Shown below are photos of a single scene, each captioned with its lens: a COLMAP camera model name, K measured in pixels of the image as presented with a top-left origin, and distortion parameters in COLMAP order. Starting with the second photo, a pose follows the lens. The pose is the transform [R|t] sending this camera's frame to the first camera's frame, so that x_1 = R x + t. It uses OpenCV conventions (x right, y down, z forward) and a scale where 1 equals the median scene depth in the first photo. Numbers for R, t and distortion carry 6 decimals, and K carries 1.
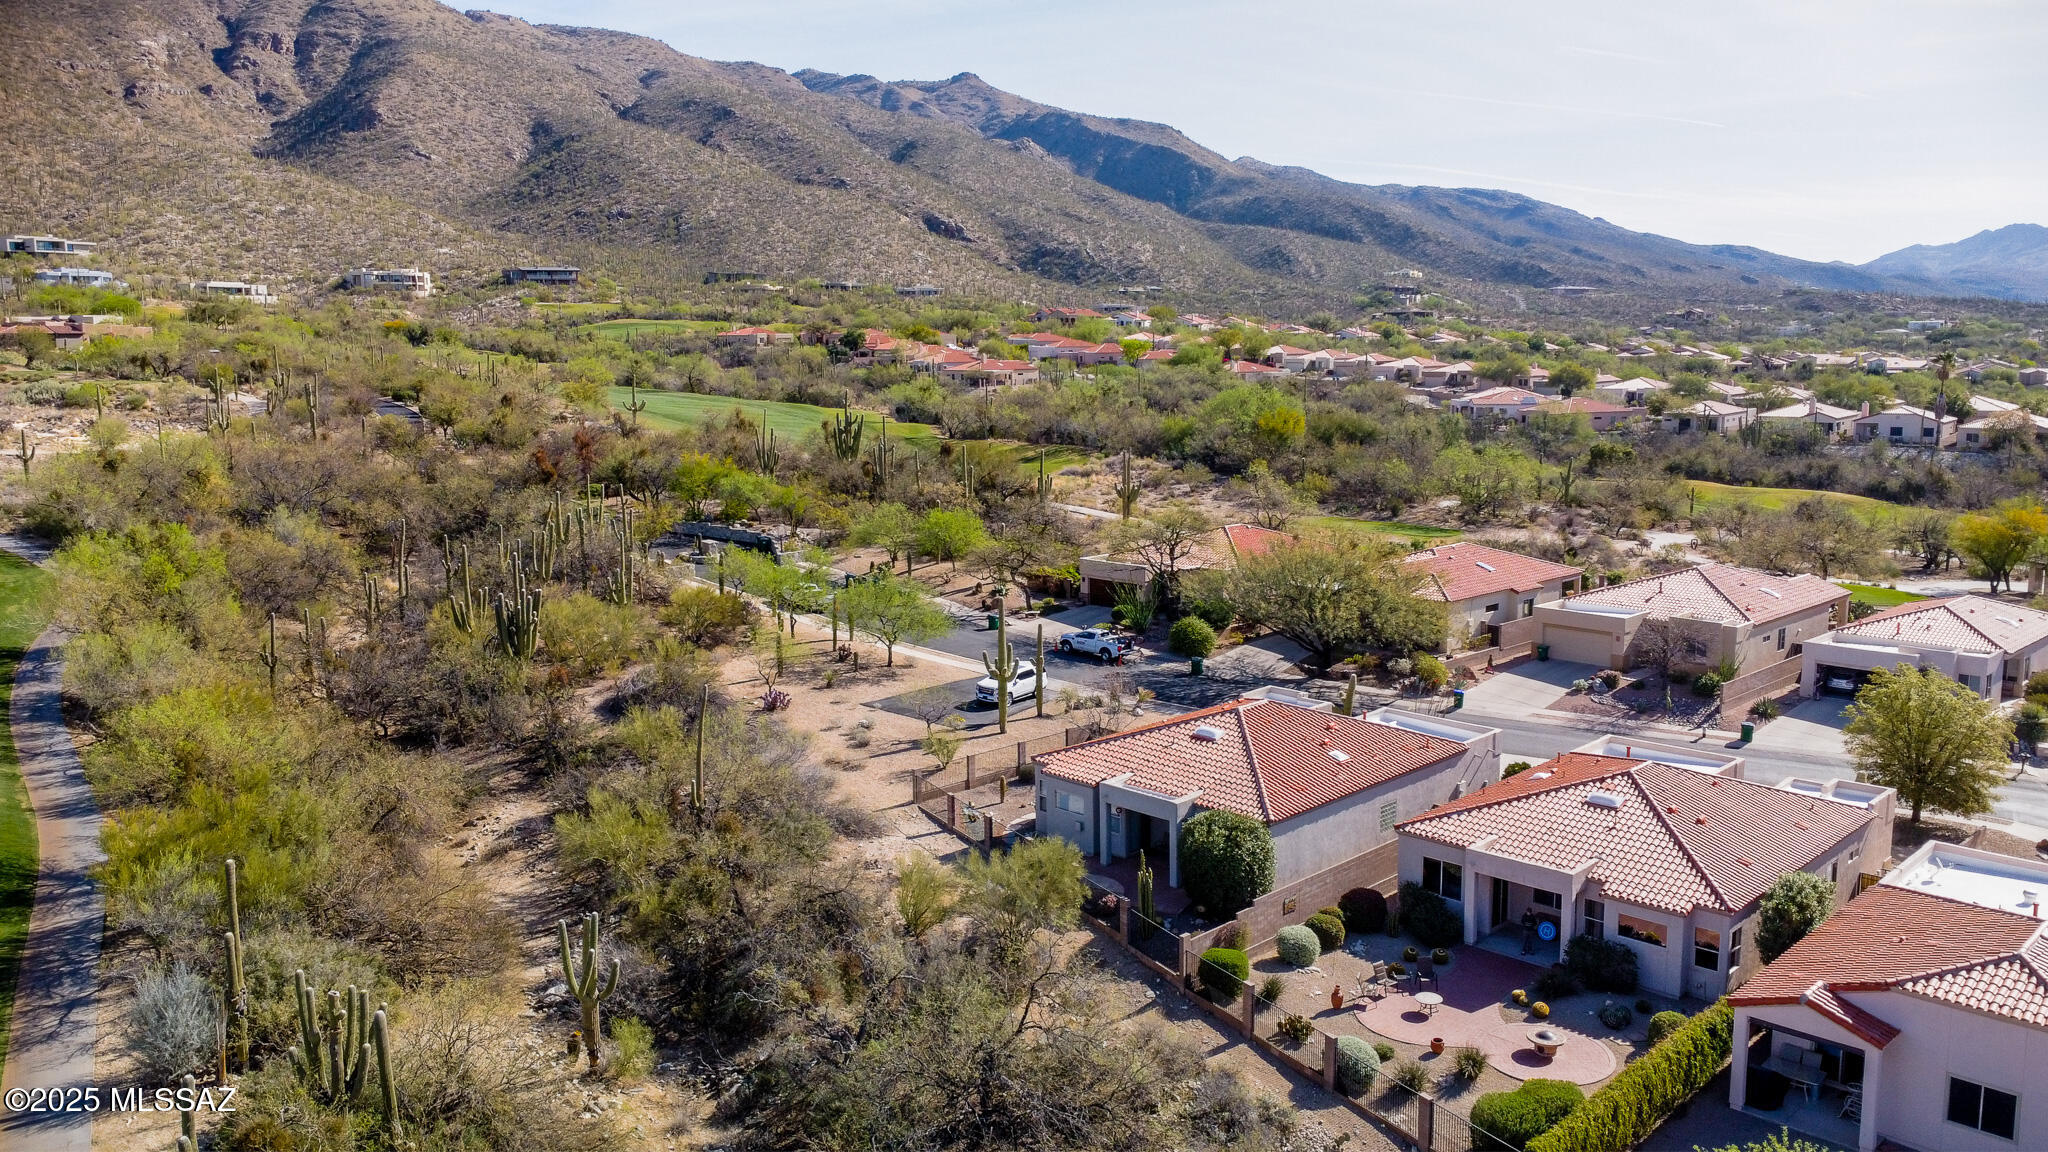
lens RADIAL K [[1548.4, 0, 1030.0], [0, 1548.4, 567.8], [0, 0, 1]] dist [0.001719, -0.002937]
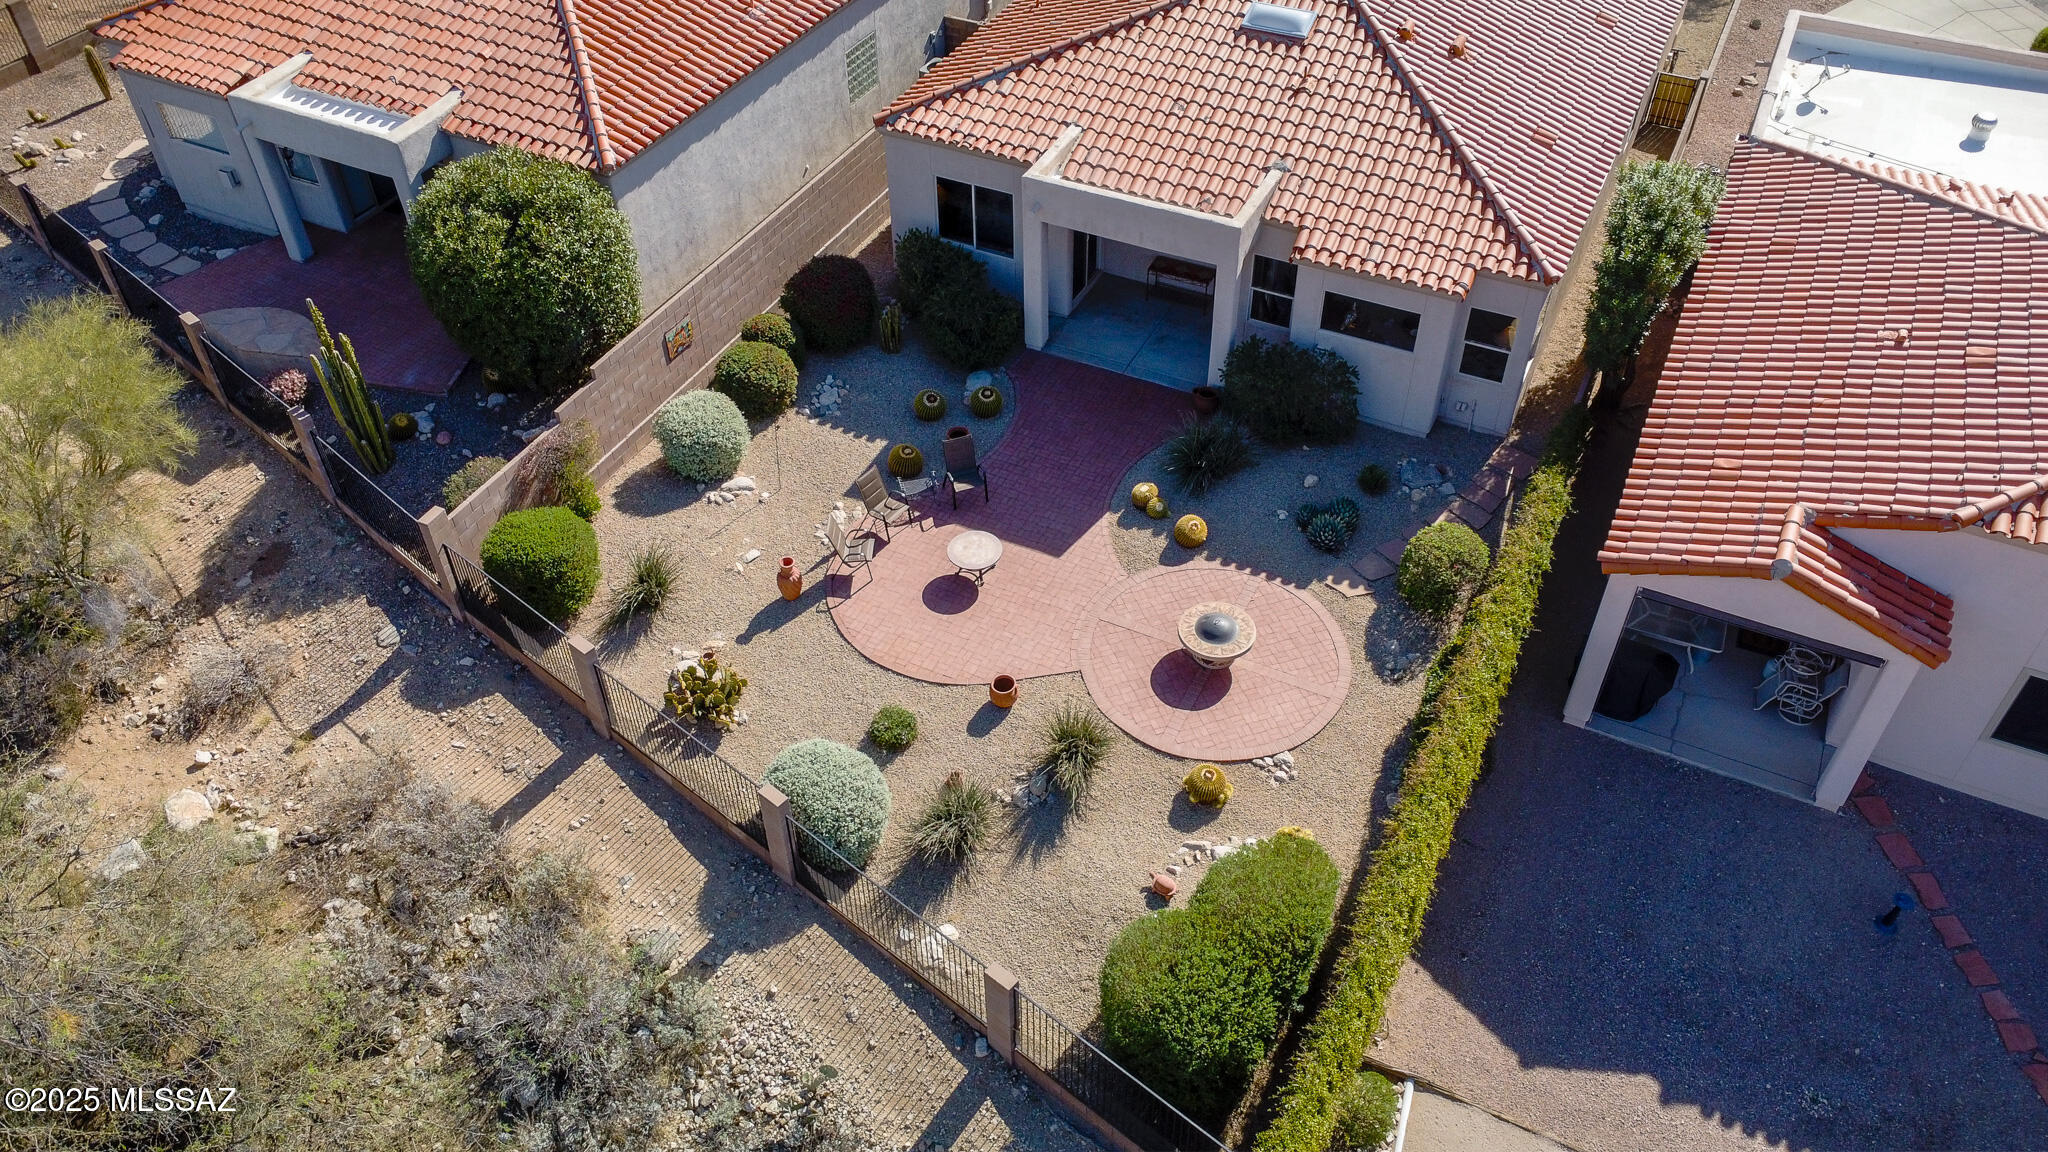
lens RADIAL K [[1548.4, 0, 1030.0], [0, 1548.4, 567.8], [0, 0, 1]] dist [0.001719, -0.002937]
pose [[0.947935, -0.215213, 0.234739, 0.152776], [0.046155, 0.822158, 0.567385, 0.008802], [-0.315101, -0.527010, 0.789286, 0.585363]]
